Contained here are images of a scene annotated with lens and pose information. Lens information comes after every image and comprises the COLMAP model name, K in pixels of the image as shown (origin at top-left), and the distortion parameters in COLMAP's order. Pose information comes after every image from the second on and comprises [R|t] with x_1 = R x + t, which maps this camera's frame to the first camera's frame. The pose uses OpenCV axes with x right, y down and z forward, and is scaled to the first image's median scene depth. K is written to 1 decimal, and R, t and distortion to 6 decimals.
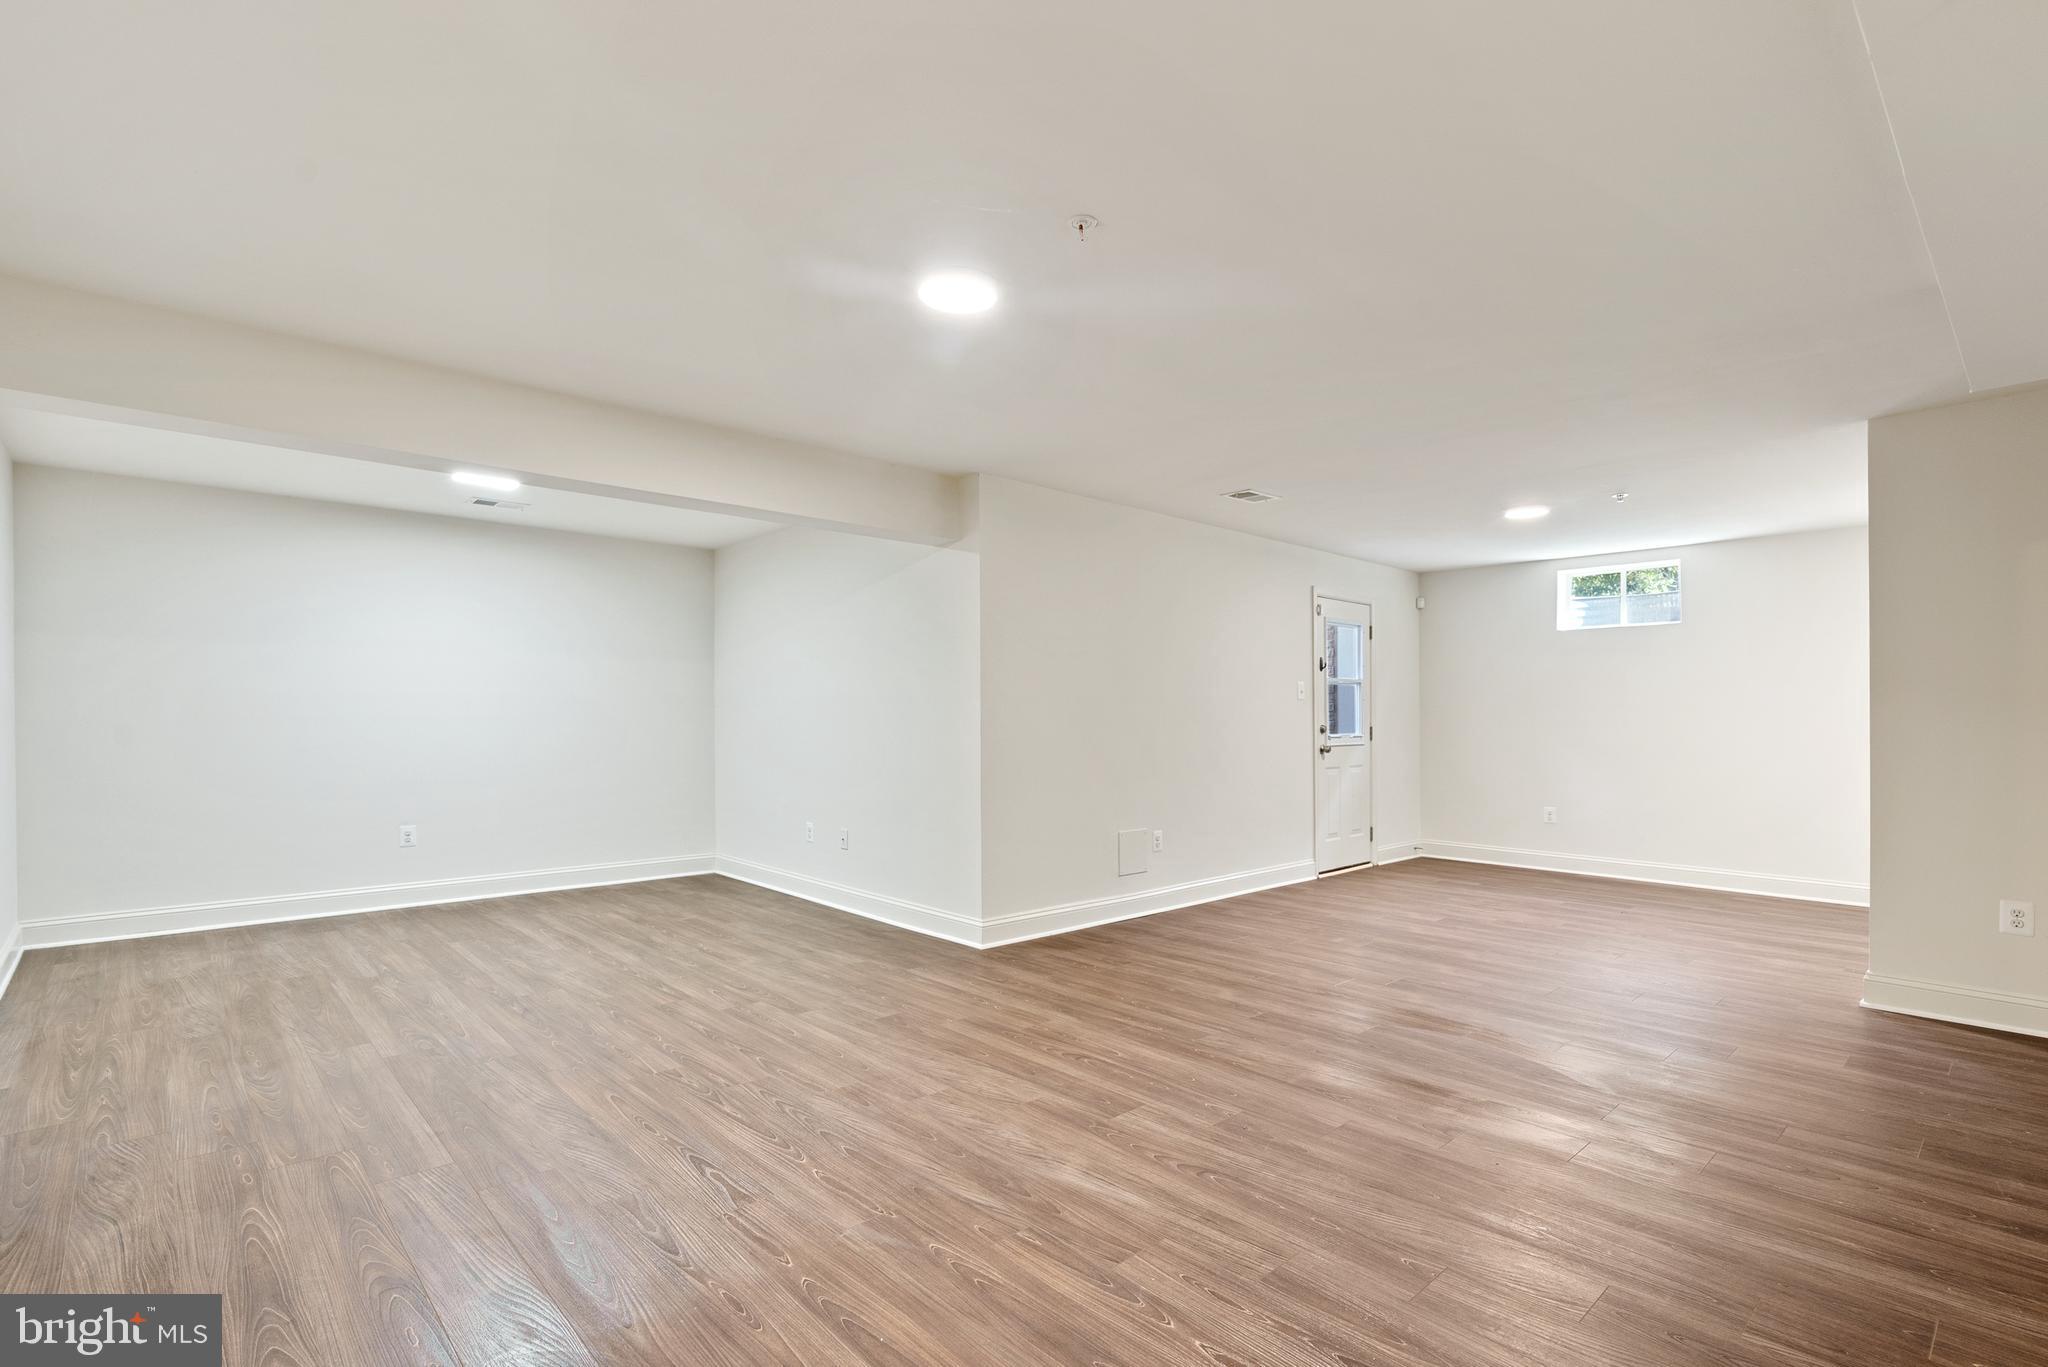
lens RADIAL K [[940.7, 0, 1016.1], [0, 940.7, 684.4], [0, 0, 1]] dist [0.000545, 0.000269]
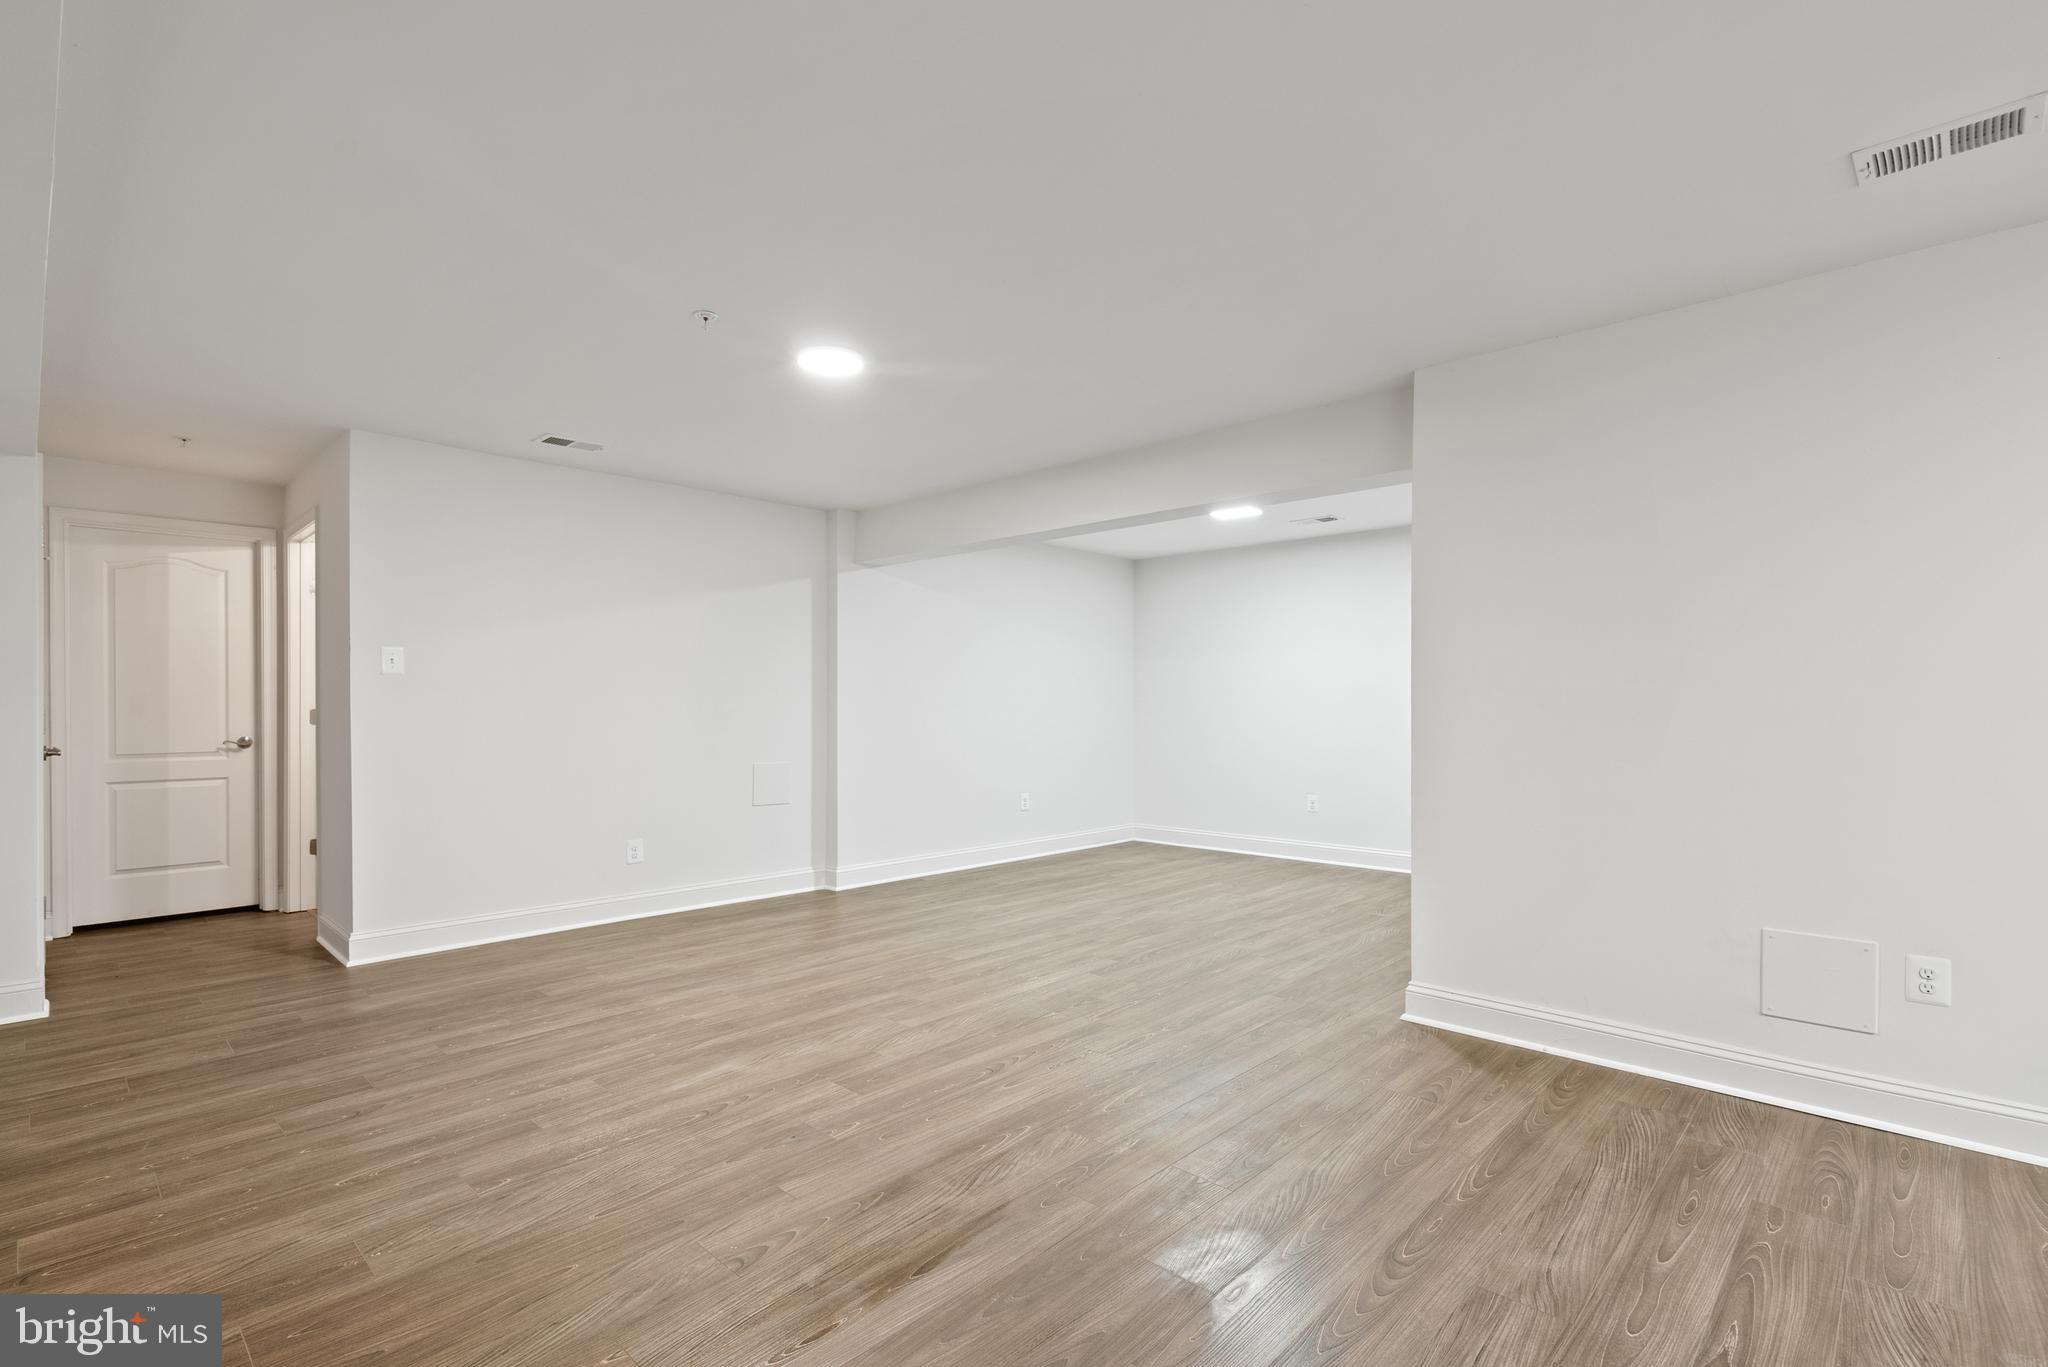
lens RADIAL K [[950.4, 0, 1026.4], [0, 950.4, 707.7], [0, 0, 1]] dist [-0.000209, -0.000028]
pose [[0.092516, 0.001988, -0.995709, 1.113481], [0.033775, 0.999416, 0.005133, 0.036617], [0.995138, -0.034105, 0.092395, 1.057799]]
